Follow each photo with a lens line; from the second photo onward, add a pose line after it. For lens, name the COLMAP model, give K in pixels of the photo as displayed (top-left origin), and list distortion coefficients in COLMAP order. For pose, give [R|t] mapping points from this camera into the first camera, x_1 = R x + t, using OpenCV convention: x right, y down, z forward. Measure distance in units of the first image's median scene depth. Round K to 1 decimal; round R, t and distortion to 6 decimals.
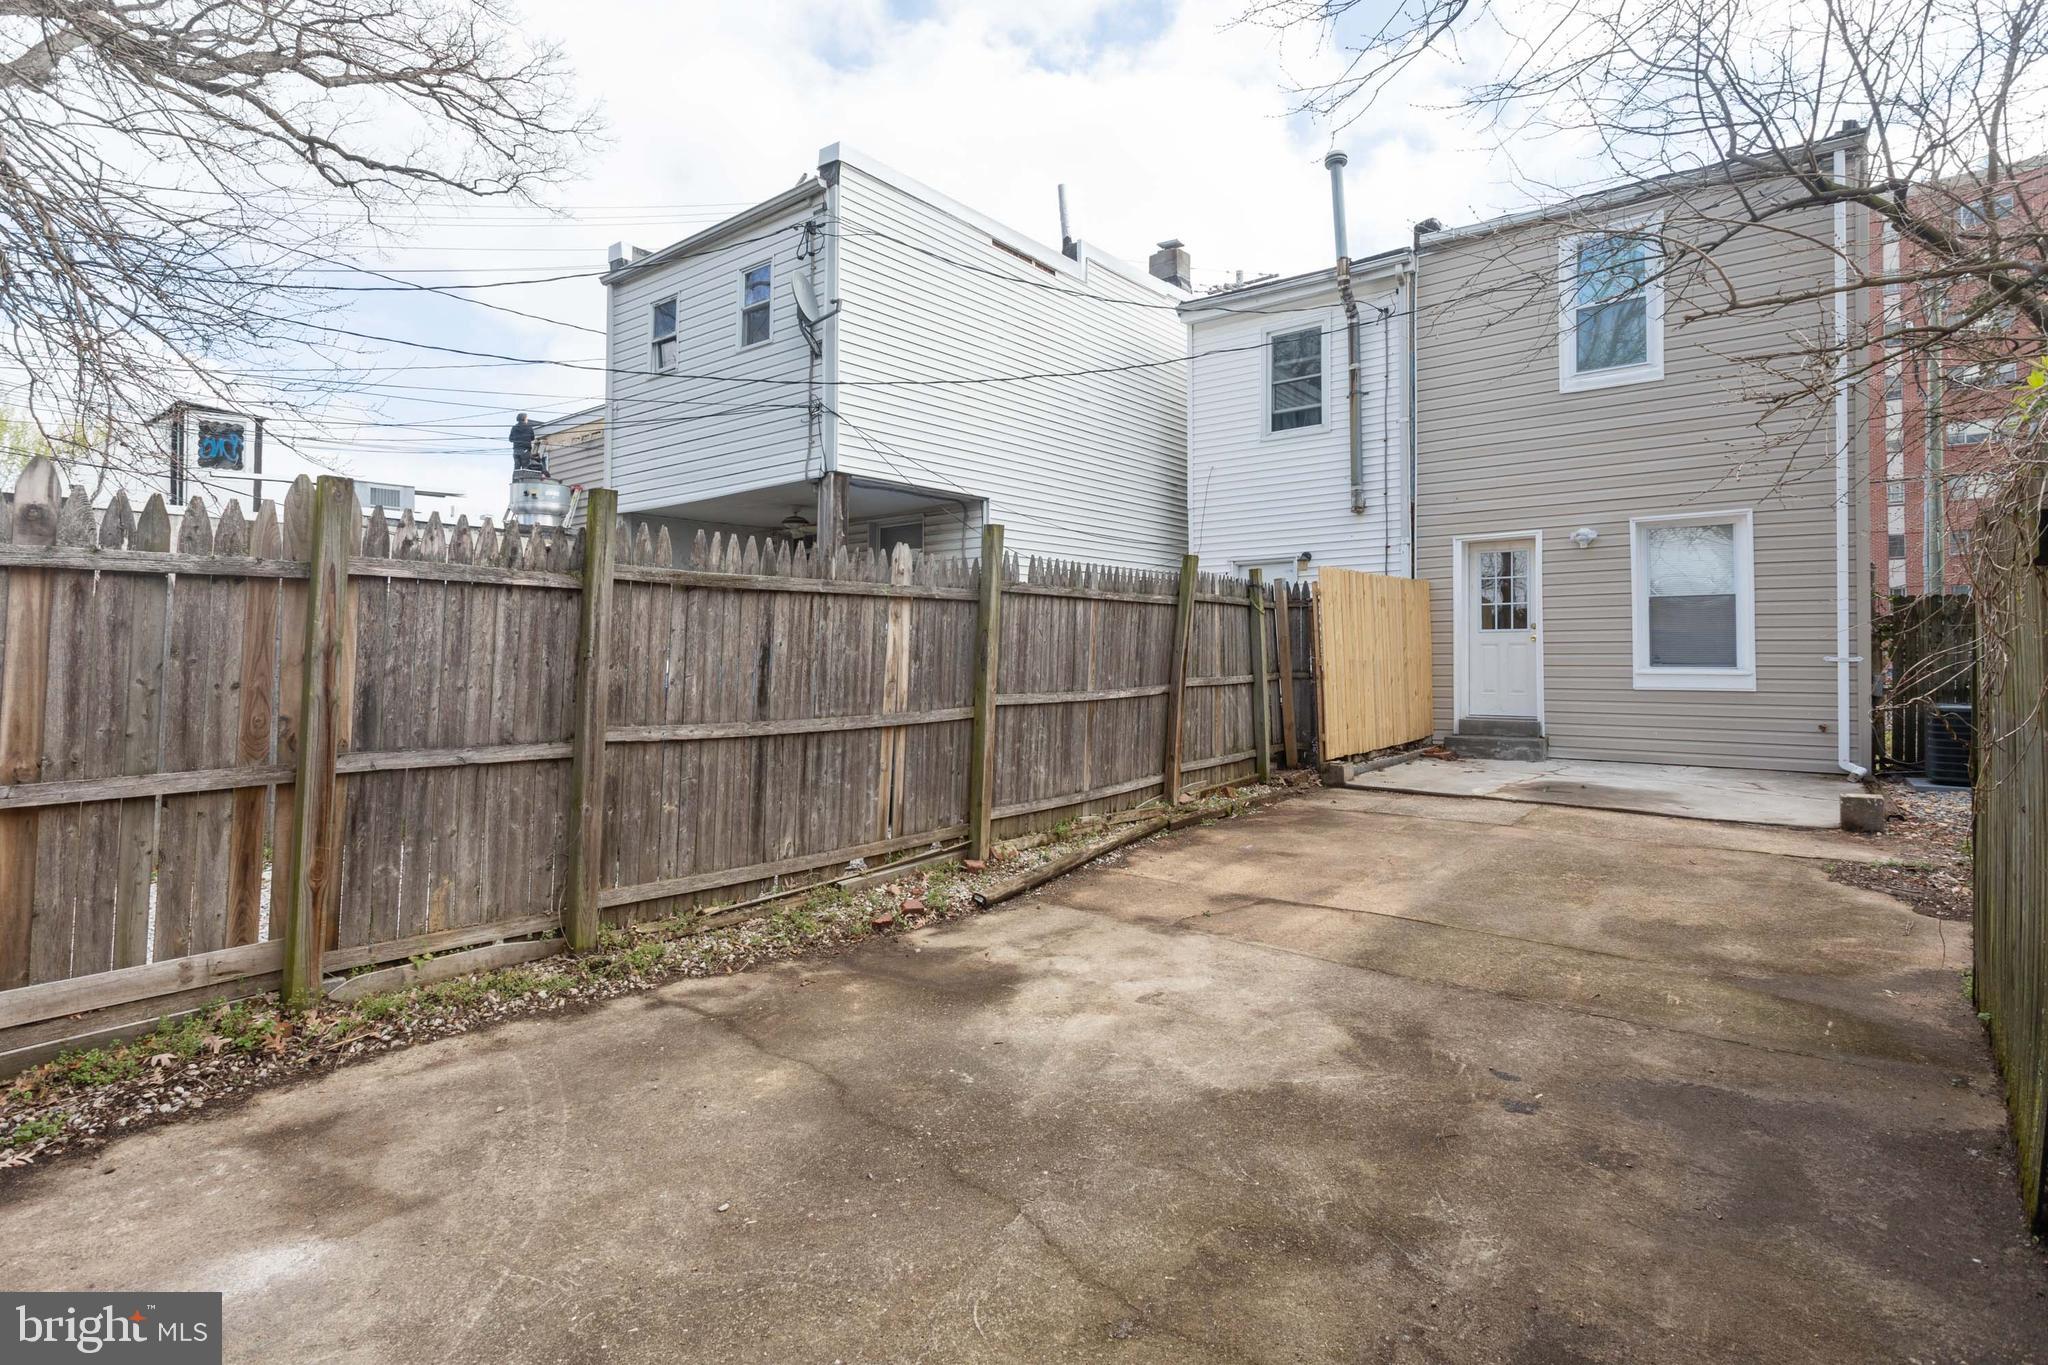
lens RADIAL K [[1040.4, 0, 1013.6], [0, 1040.4, 609.2], [0, 0, 1]] dist [0.001161, 0.001242]
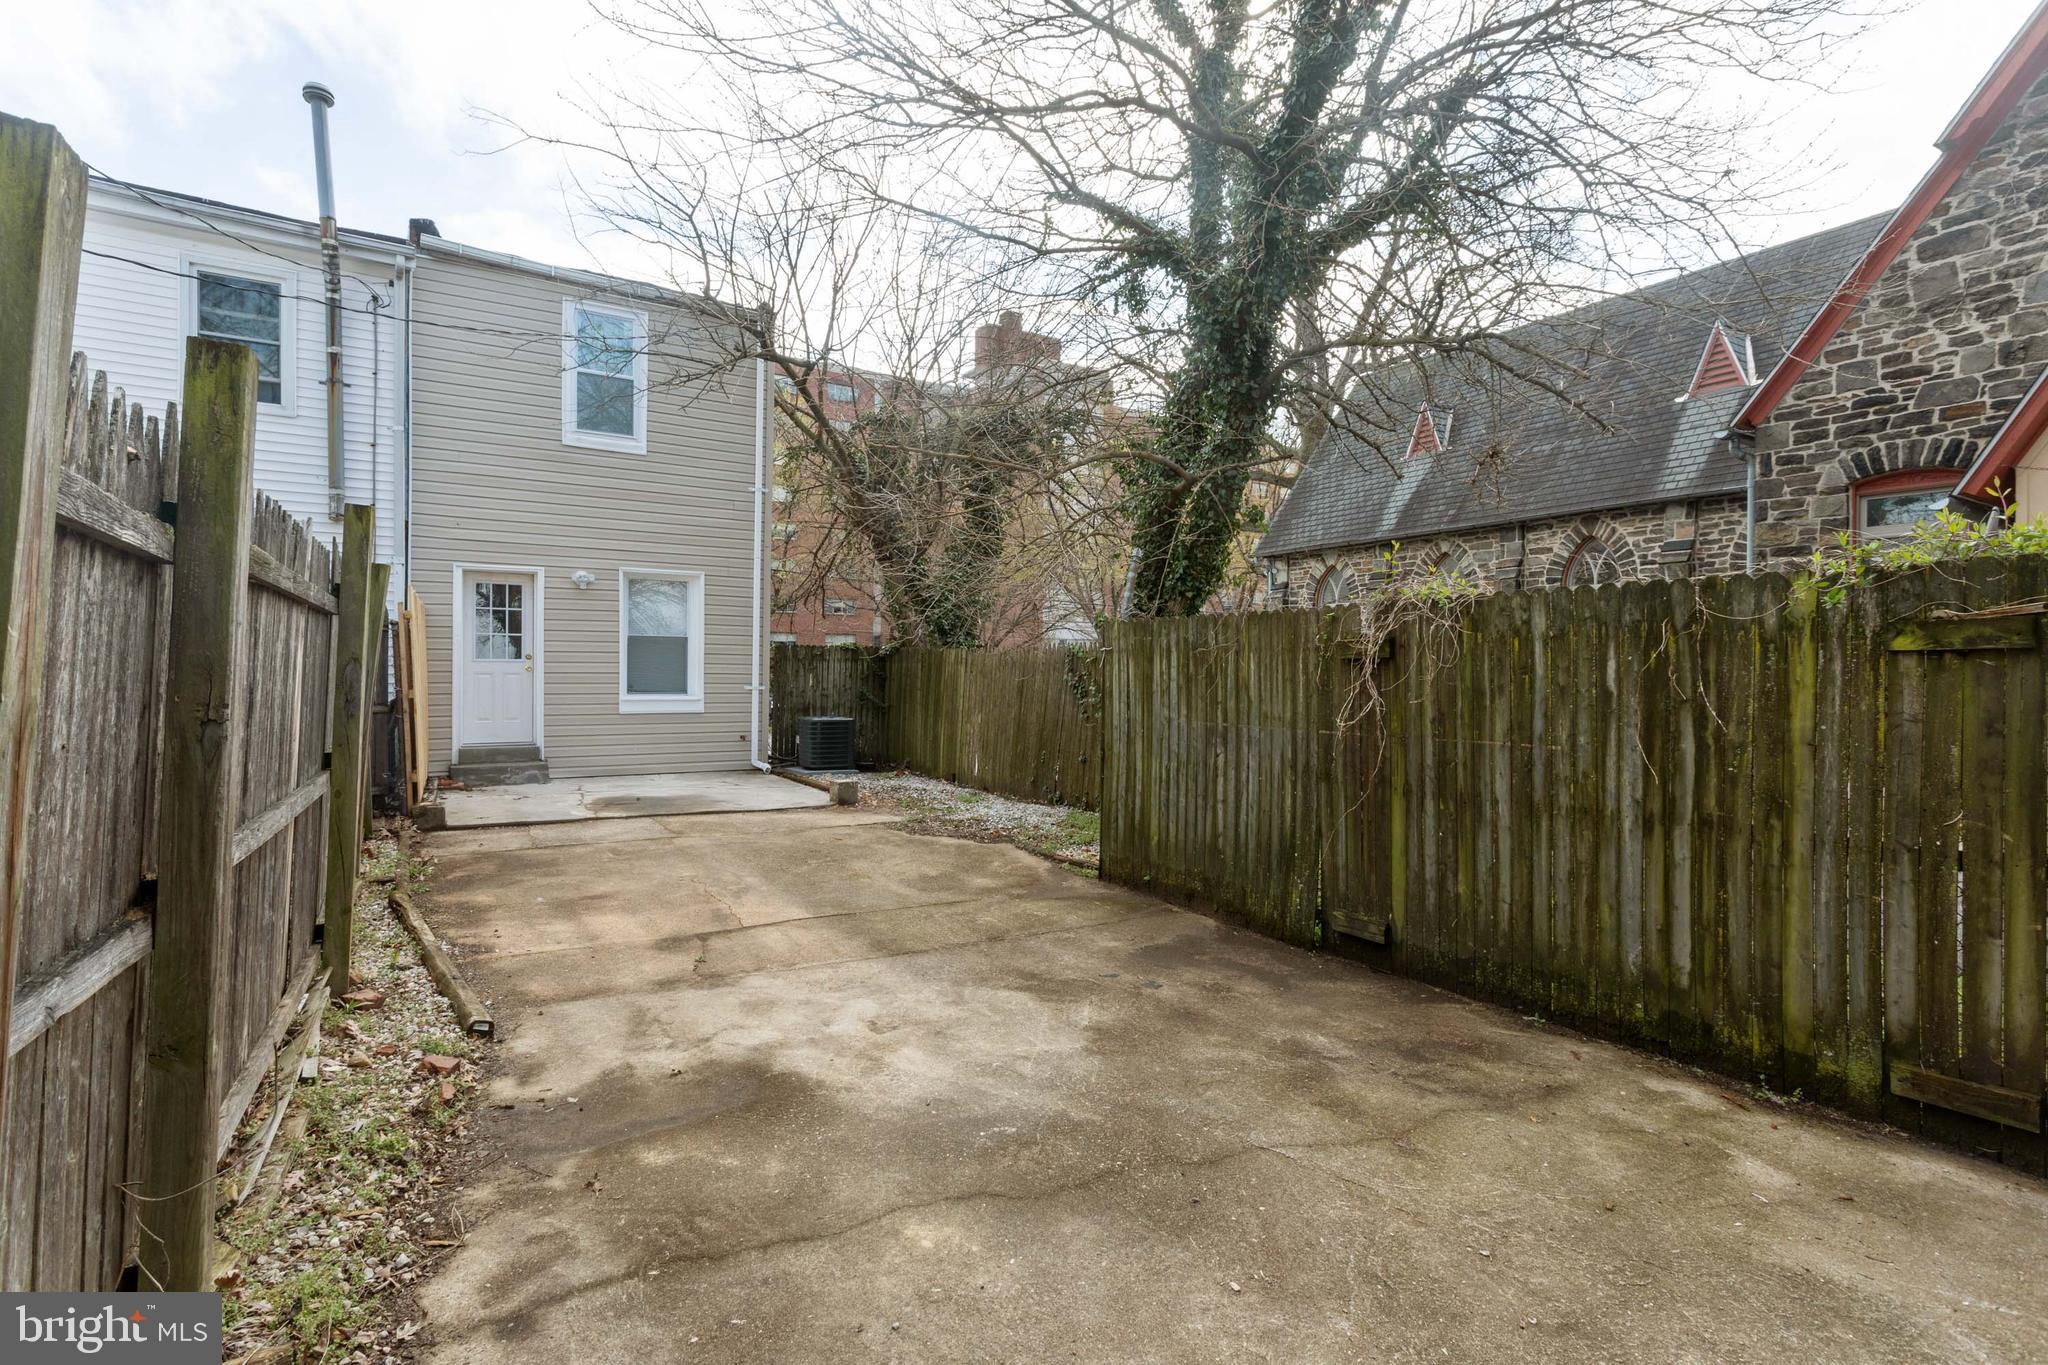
lens RADIAL K [[958.2, 0, 1022.8], [0, 958.2, 681.3], [0, 0, 1]] dist [0.001528, 0.001906]
pose [[0.325169, 0.002655, 0.945652, -0.761878], [-0.048792, 0.998711, 0.013973, 0.008357], [-0.944396, -0.050684, 0.324880, 0.596211]]
